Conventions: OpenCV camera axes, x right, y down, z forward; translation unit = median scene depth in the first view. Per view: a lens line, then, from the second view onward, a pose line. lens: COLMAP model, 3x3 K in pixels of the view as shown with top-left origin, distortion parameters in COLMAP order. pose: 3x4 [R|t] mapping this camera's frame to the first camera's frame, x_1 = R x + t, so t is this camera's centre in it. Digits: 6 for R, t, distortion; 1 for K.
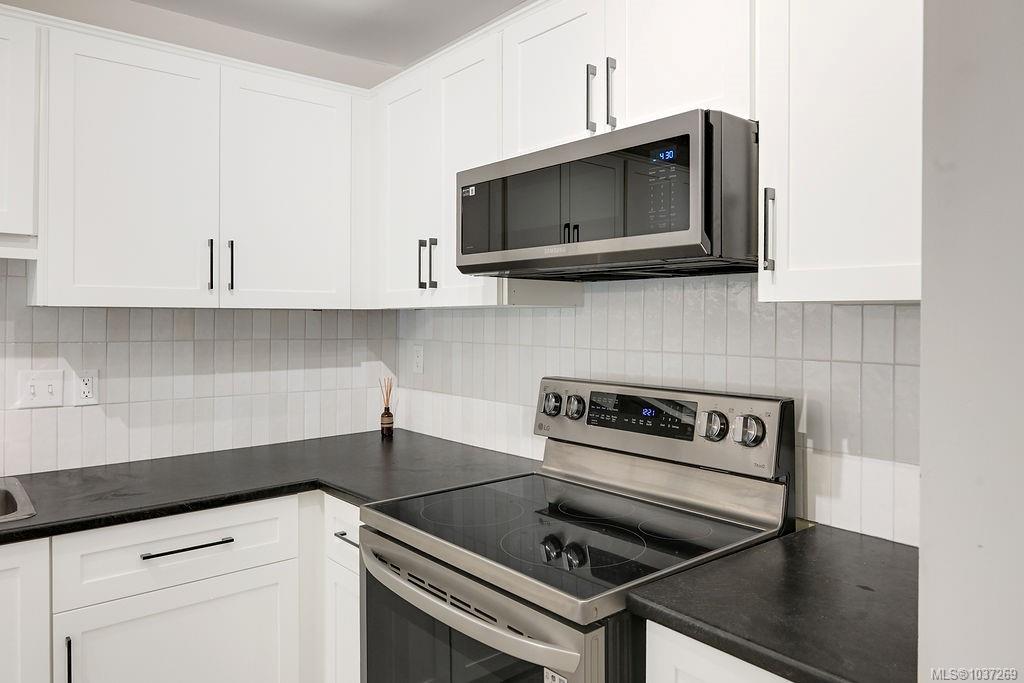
lens RADIAL K [[710.2, 0, 518.6], [0, 710.2, 318.0], [0, 0, 1]] dist [0.003183, 0.001514]
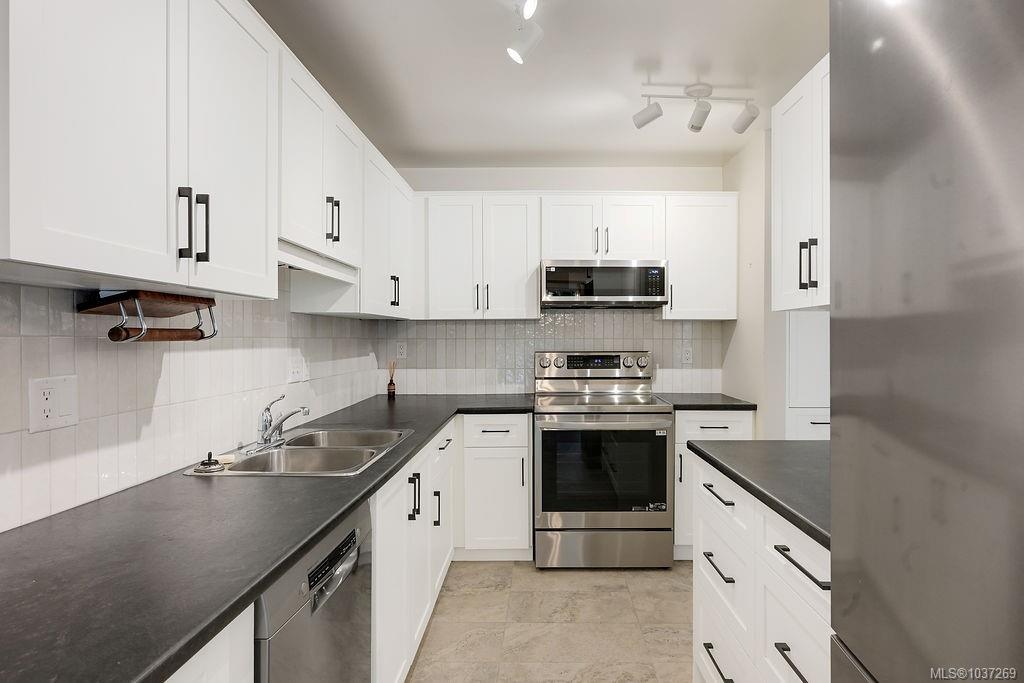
lens RADIAL K [[555.6, 0, 541.2], [0, 555.6, 339.1], [0, 0, 1]] dist [0.002051, 0.000409]
pose [[0.641724, -0.006956, 0.766904, -1.378248], [0.003412, 0.999975, 0.006215, 0.035767], [-0.766928, -0.001371, 0.641732, -0.133884]]
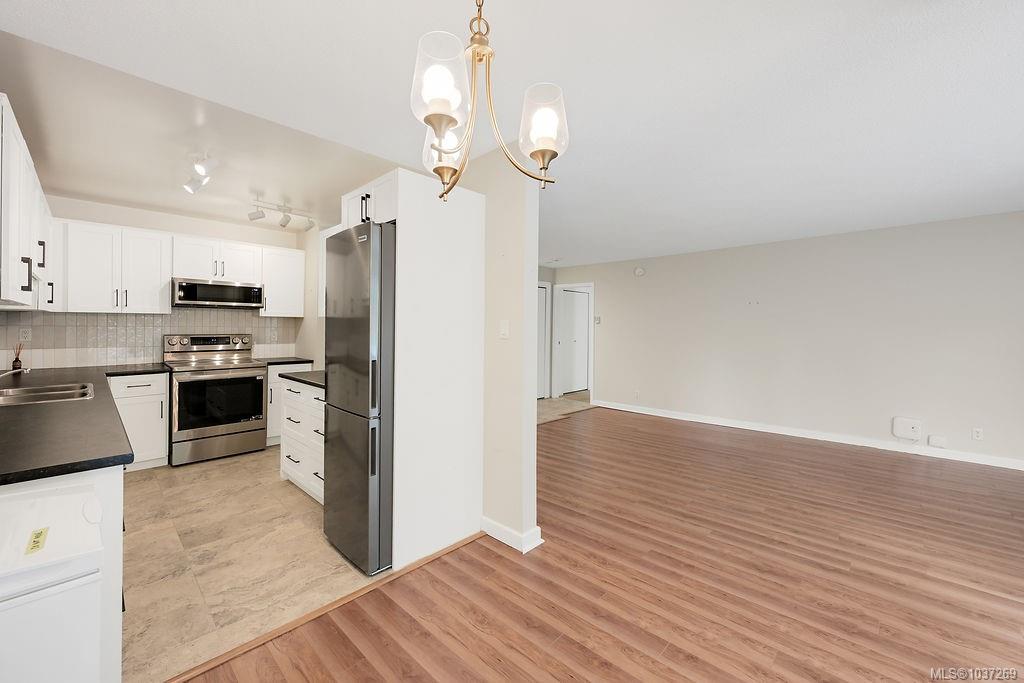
lens RADIAL K [[407.7, 0, 508.4], [0, 407.7, 327.1], [0, 0, 1]] dist [0.000349, 0.000076]
pose [[-0.102087, -0.007253, 0.994749, -2.226058], [-0.011121, 0.999919, 0.006149, 0.017272], [-0.994713, -0.010435, -0.102160, -0.466803]]
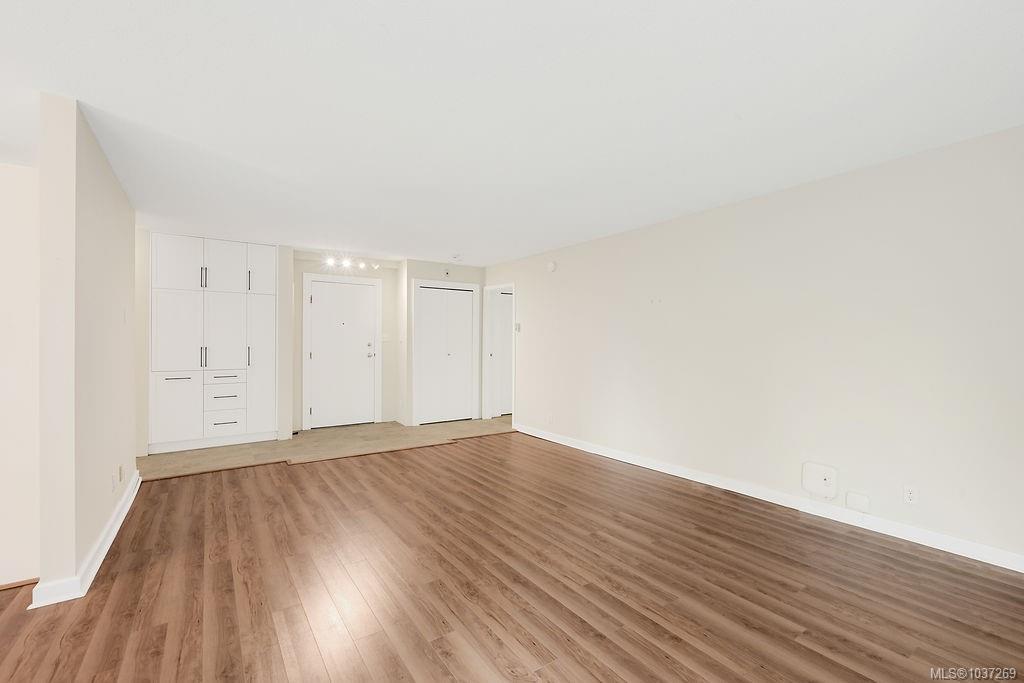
lens RADIAL K [[443.4, 0, 512.0], [0, 443.4, 341.5], [0, 0, 1]] dist [-0.001322, 0.000215]
pose [[0.096985, -0.010147, 0.995234, -1.974228], [-0.005325, 0.999928, 0.010713, 0.037060], [-0.995272, -0.006339, 0.096924, -1.878412]]
